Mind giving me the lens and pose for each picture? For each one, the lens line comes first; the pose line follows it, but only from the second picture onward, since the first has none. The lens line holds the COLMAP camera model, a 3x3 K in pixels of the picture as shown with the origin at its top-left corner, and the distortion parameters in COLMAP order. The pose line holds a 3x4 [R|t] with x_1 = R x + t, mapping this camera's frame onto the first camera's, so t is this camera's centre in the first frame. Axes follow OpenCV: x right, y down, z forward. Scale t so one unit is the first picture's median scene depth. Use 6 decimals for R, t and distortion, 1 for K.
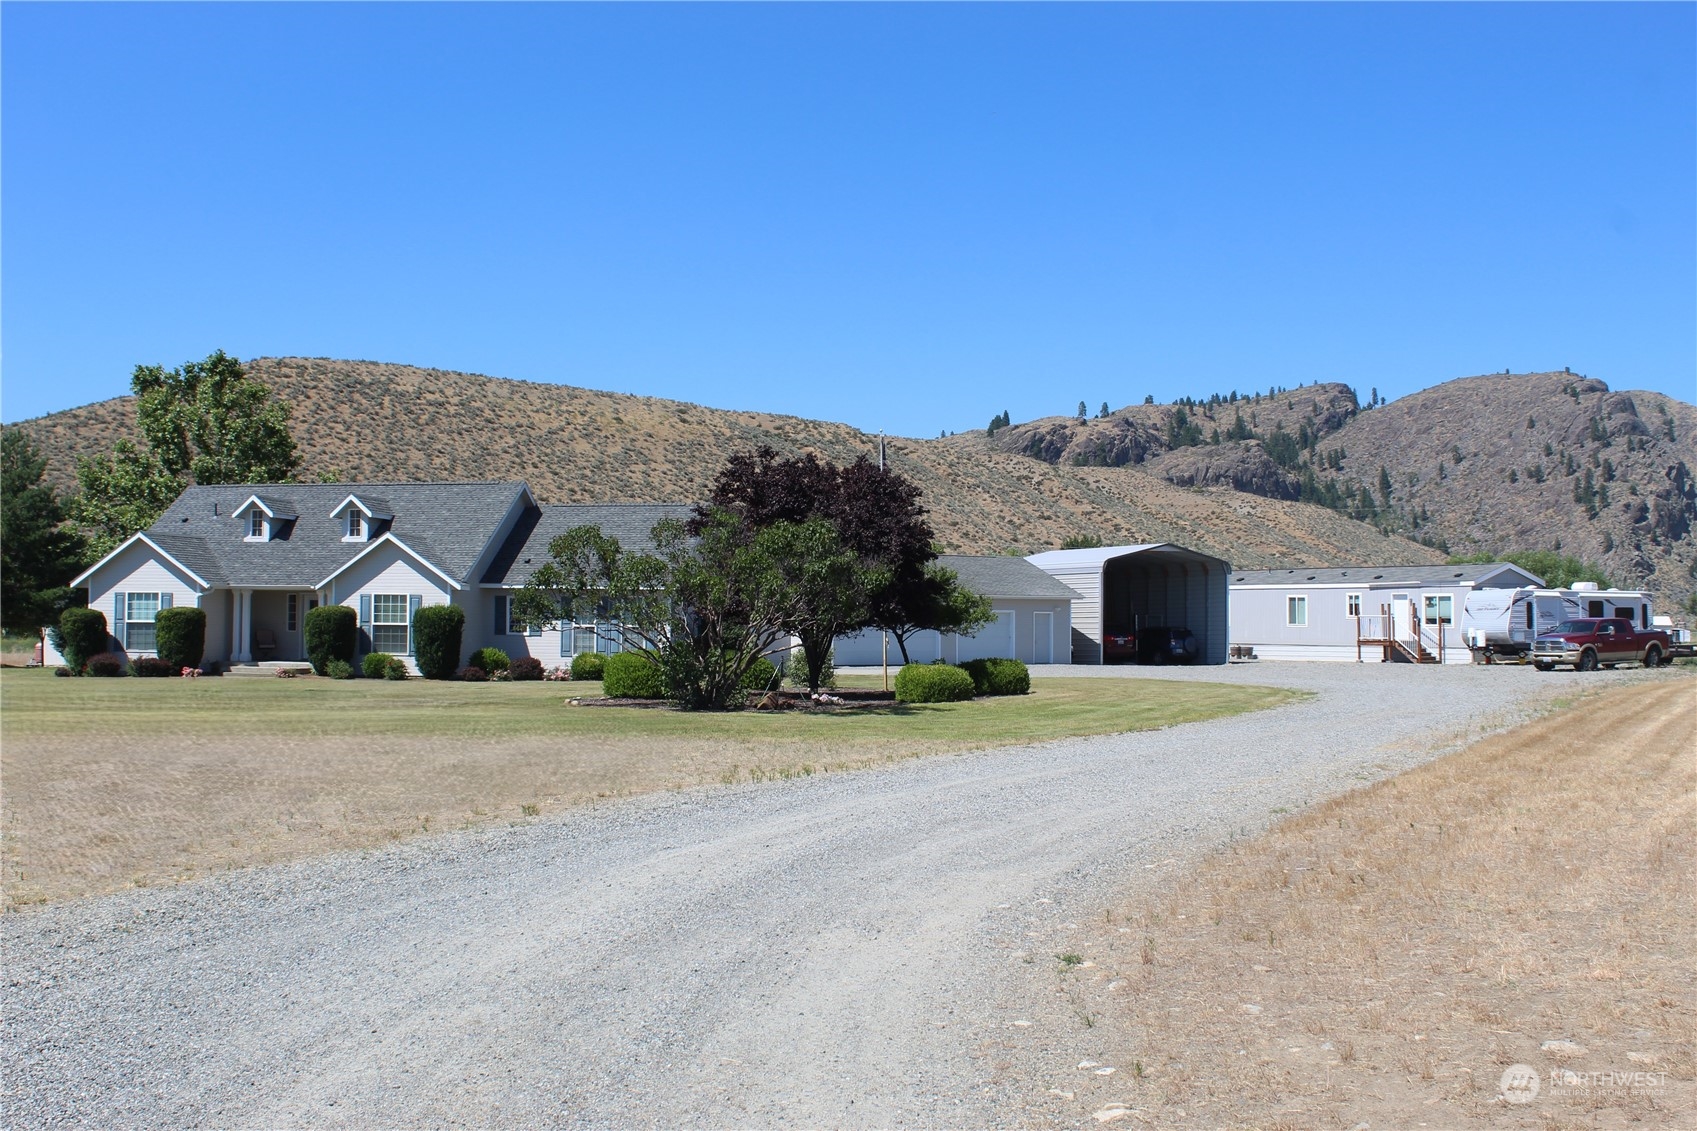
lens RADIAL K [[1847.6, 0, 848.5], [0, 1847.6, 565.5], [0, 0, 1]] dist [-0.124153, 0.169399]
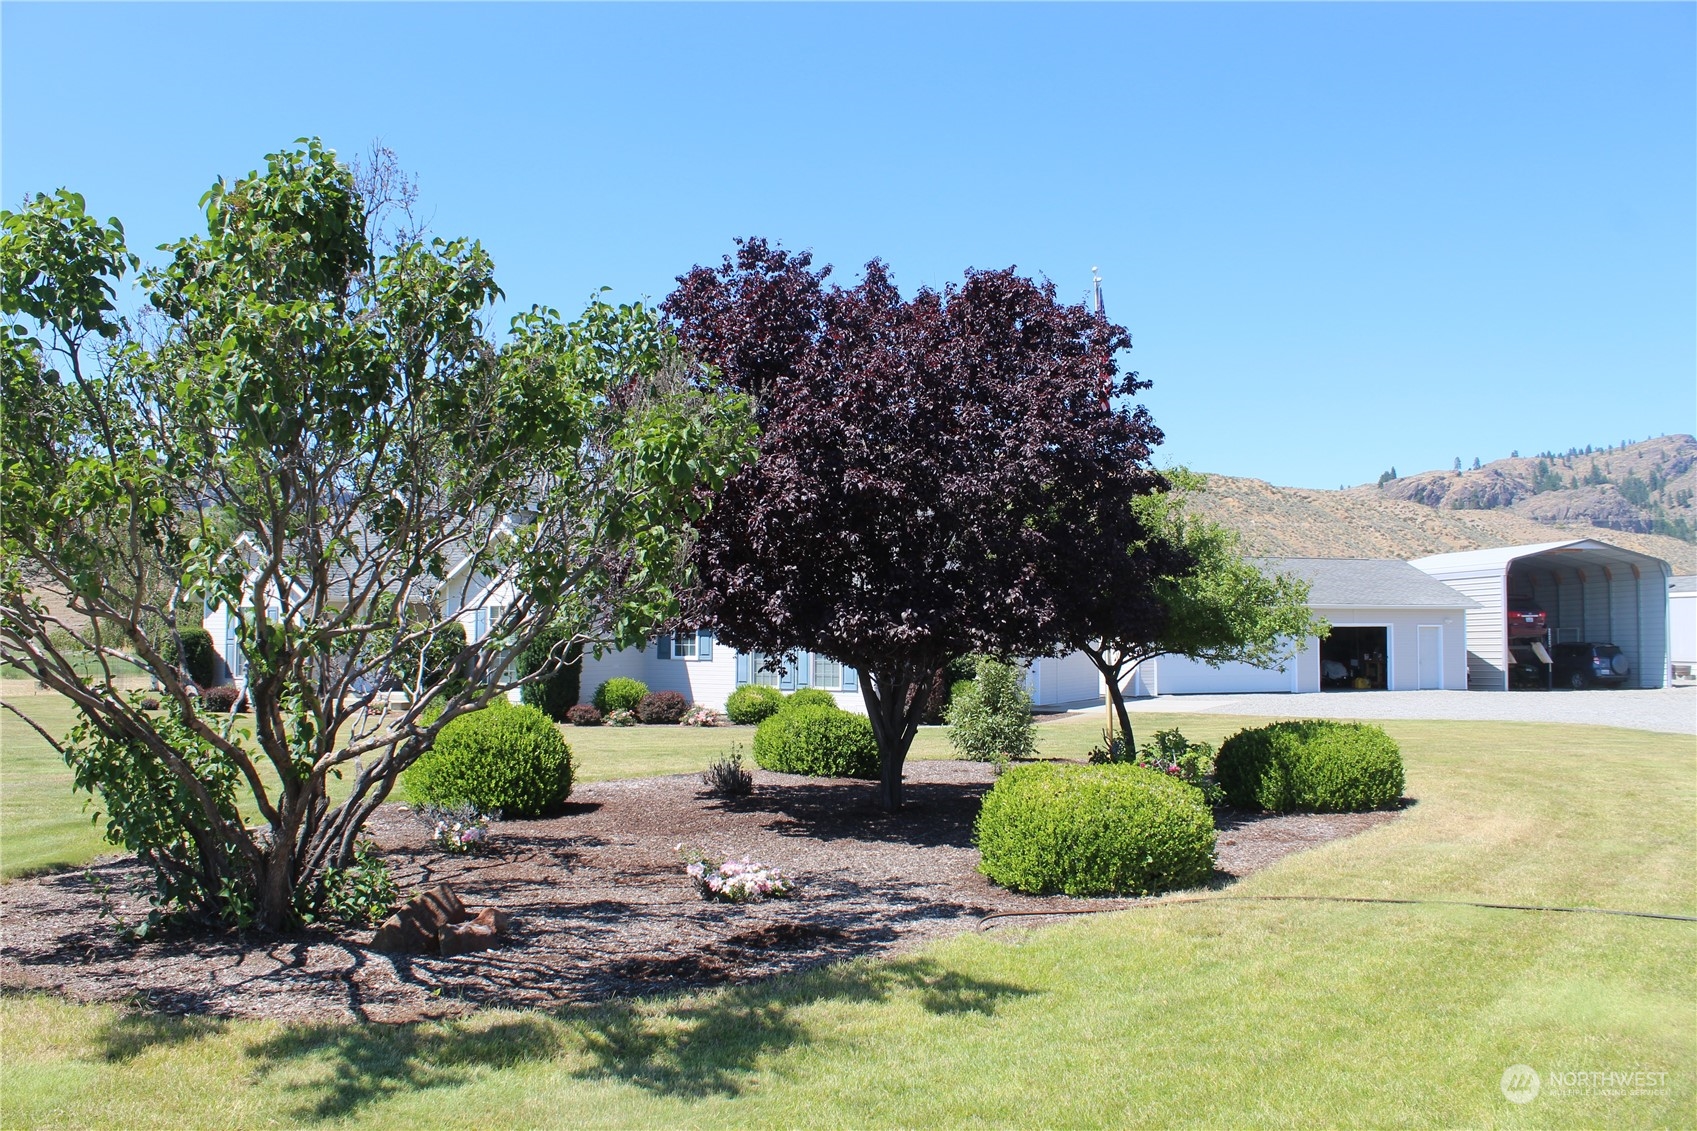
lens RADIAL K [[1429.6, 0, 848.5], [0, 1429.6, 565.5], [0, 0, 1]] dist [-0.166747, 0.155263]
pose [[0.958687, -0.018682, -0.283851, 0.036220], [0.012319, 0.999632, -0.024185, 0.010913], [0.284198, 0.019689, 0.958563, 0.349684]]
